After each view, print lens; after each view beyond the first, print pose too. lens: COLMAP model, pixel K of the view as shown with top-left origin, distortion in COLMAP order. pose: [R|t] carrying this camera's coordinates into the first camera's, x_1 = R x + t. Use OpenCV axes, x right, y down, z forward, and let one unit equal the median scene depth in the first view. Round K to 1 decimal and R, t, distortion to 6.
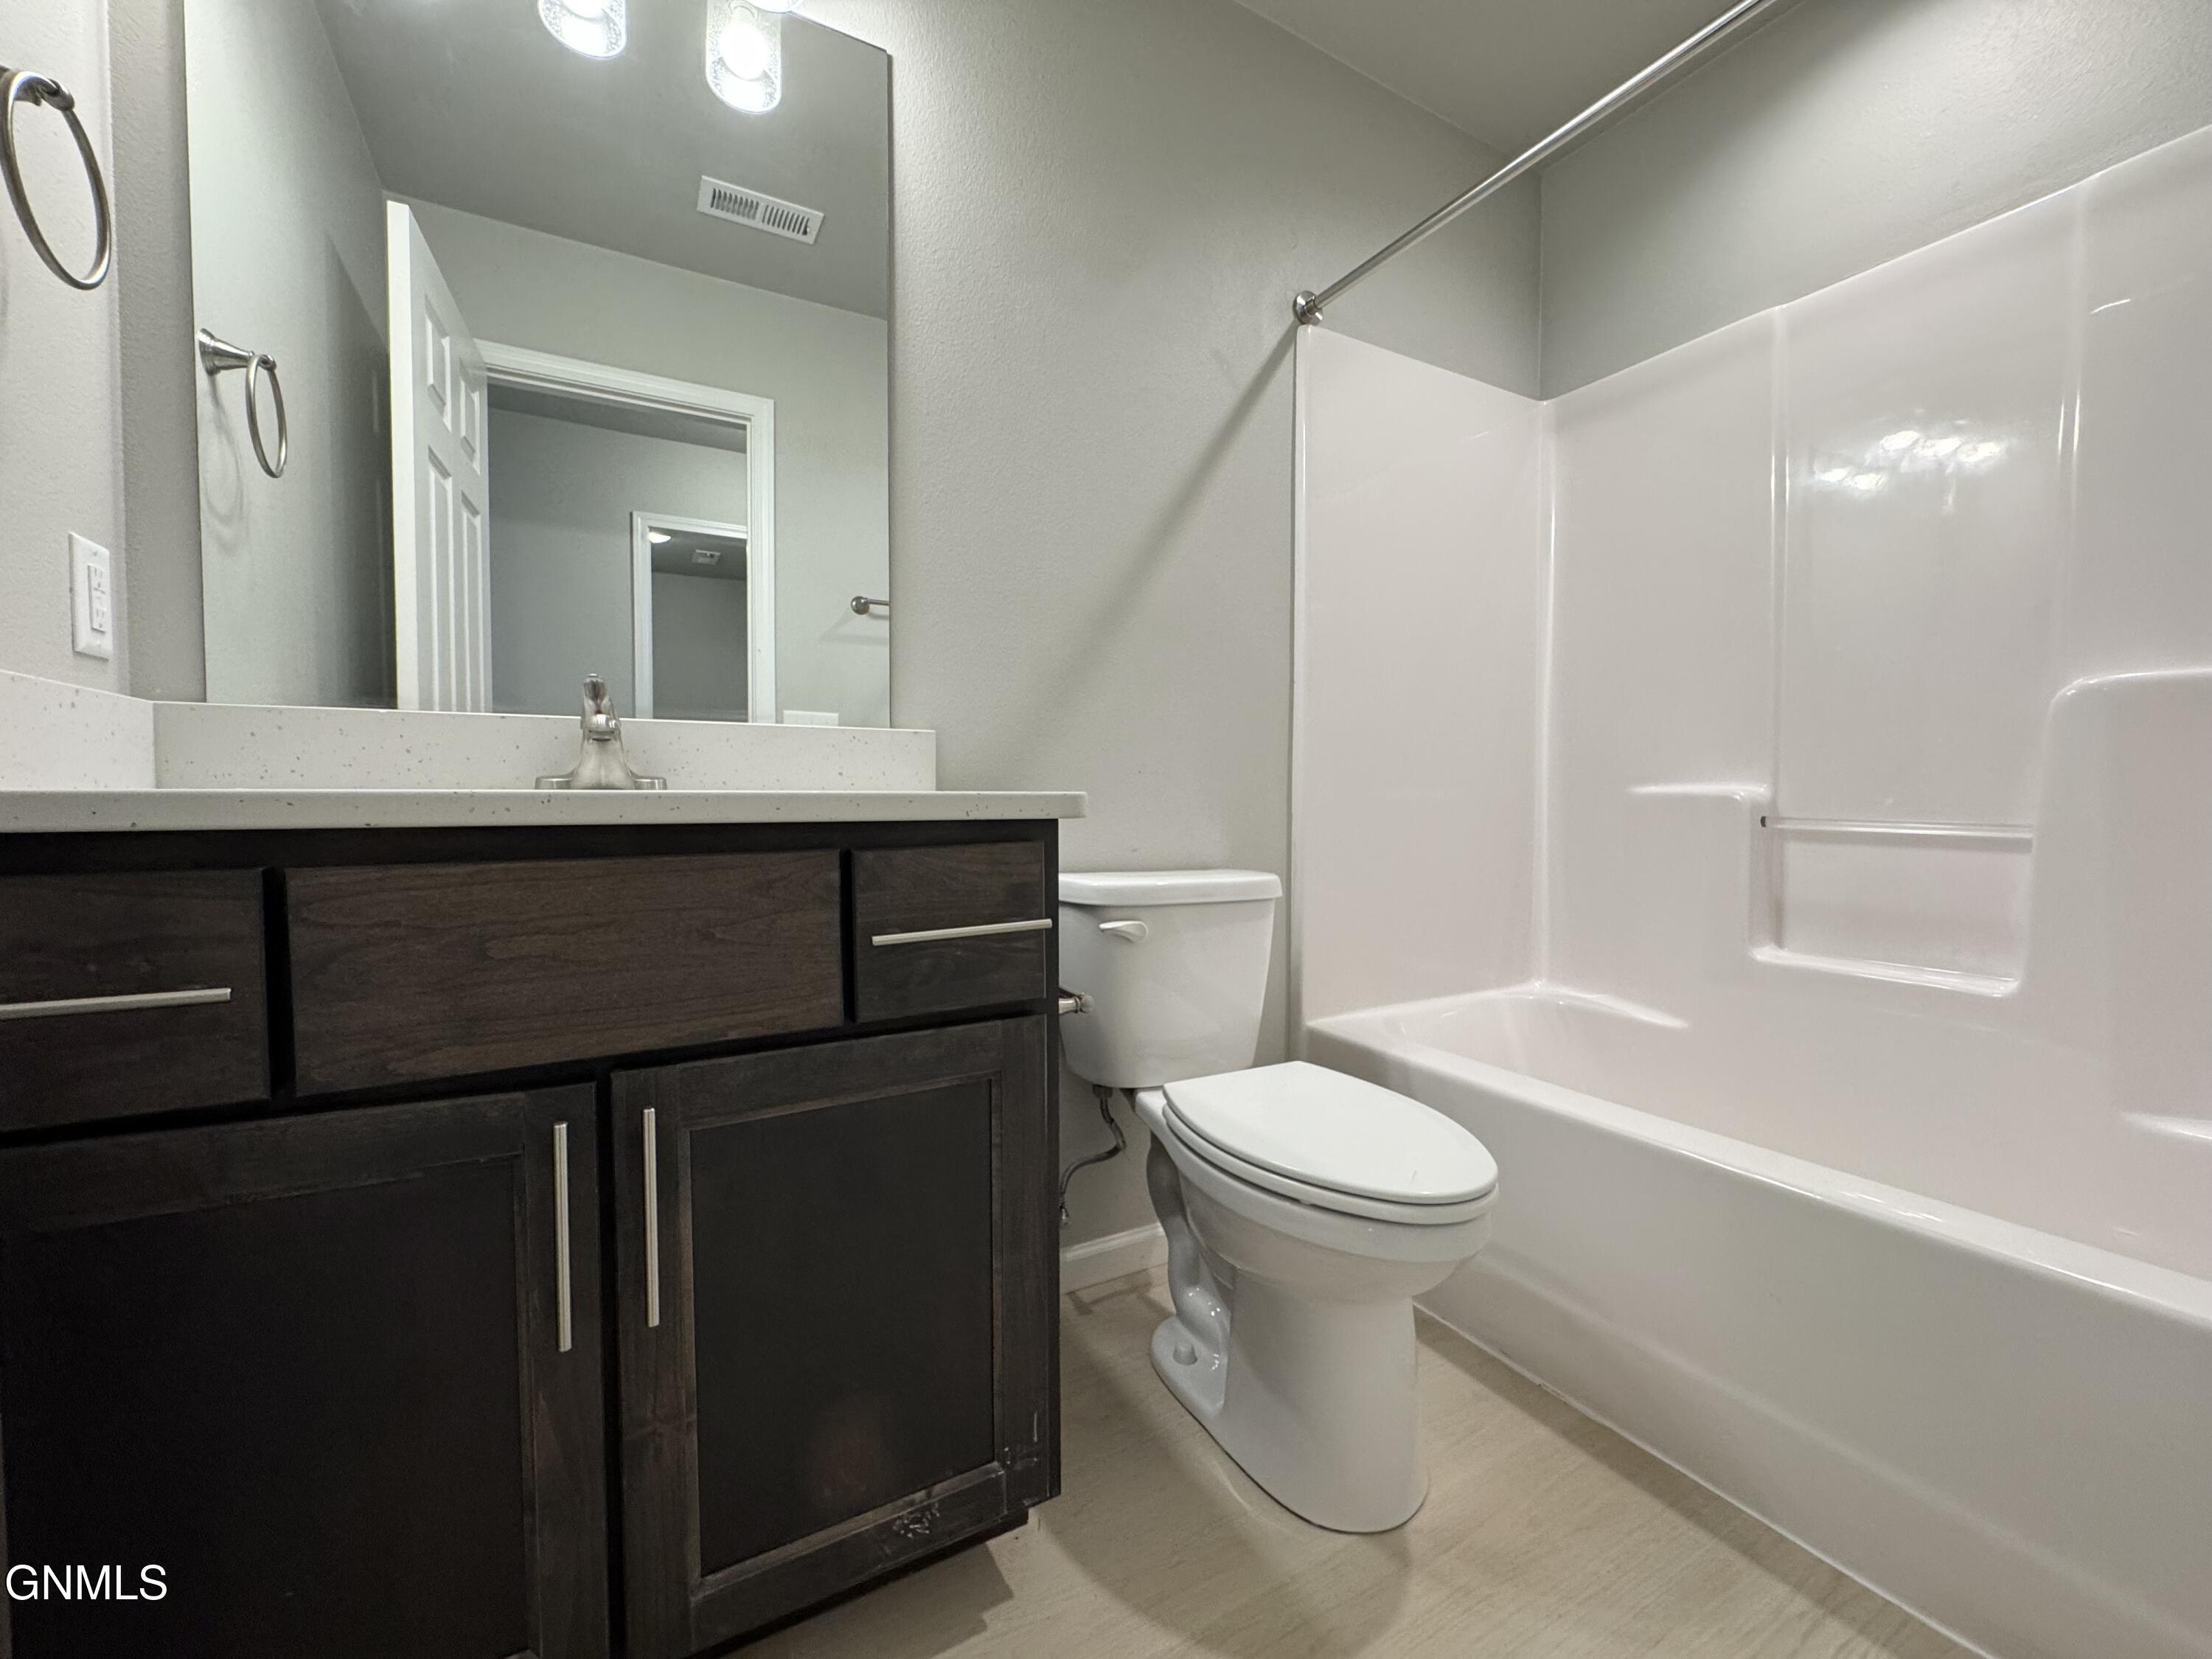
lens RADIAL K [[886.8, 0, 1100.1], [0, 886.8, 829.9], [0, 0, 1]] dist [-0.004150, 0.000312]
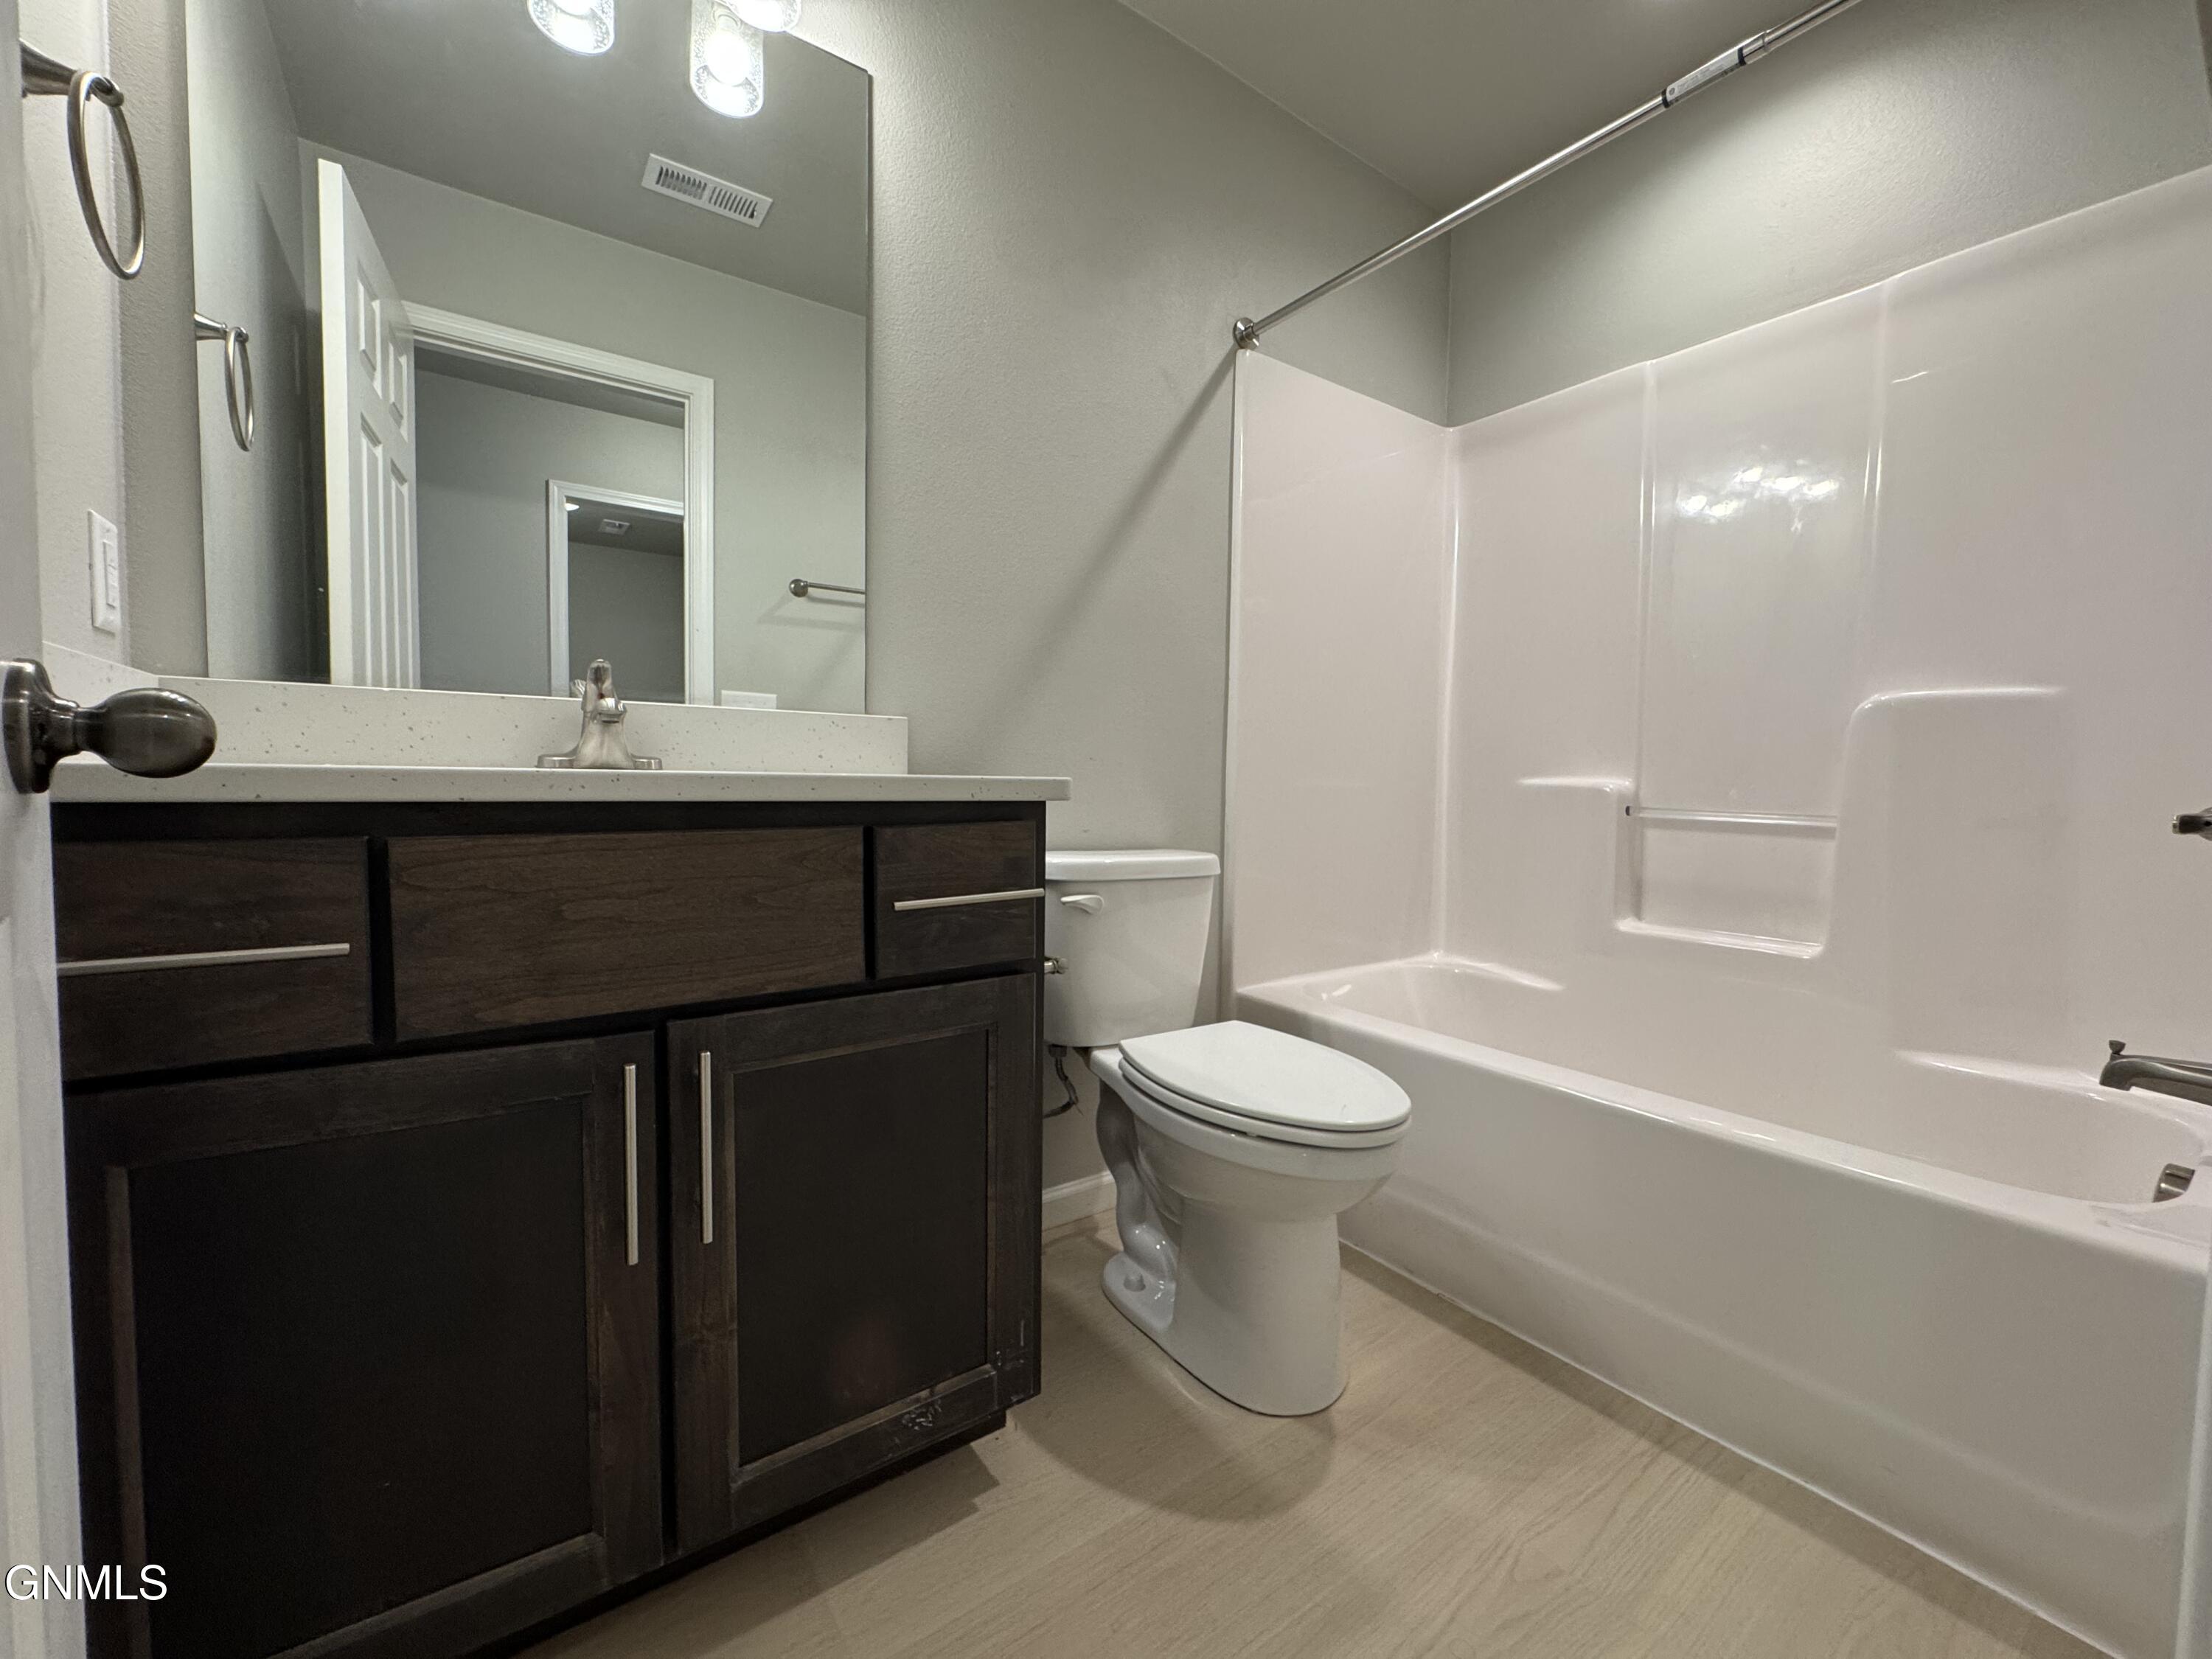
lens RADIAL K [[886.8, 0, 1101.4], [0, 886.8, 831.6], [0, 0, 1]] dist [-0.004150, 0.000312]
pose [[0.994355, 0.007340, 0.105847, -0.070243], [-0.009372, 0.999781, 0.018710, 0.003573], [-0.105687, -0.019596, 0.994206, -0.096970]]
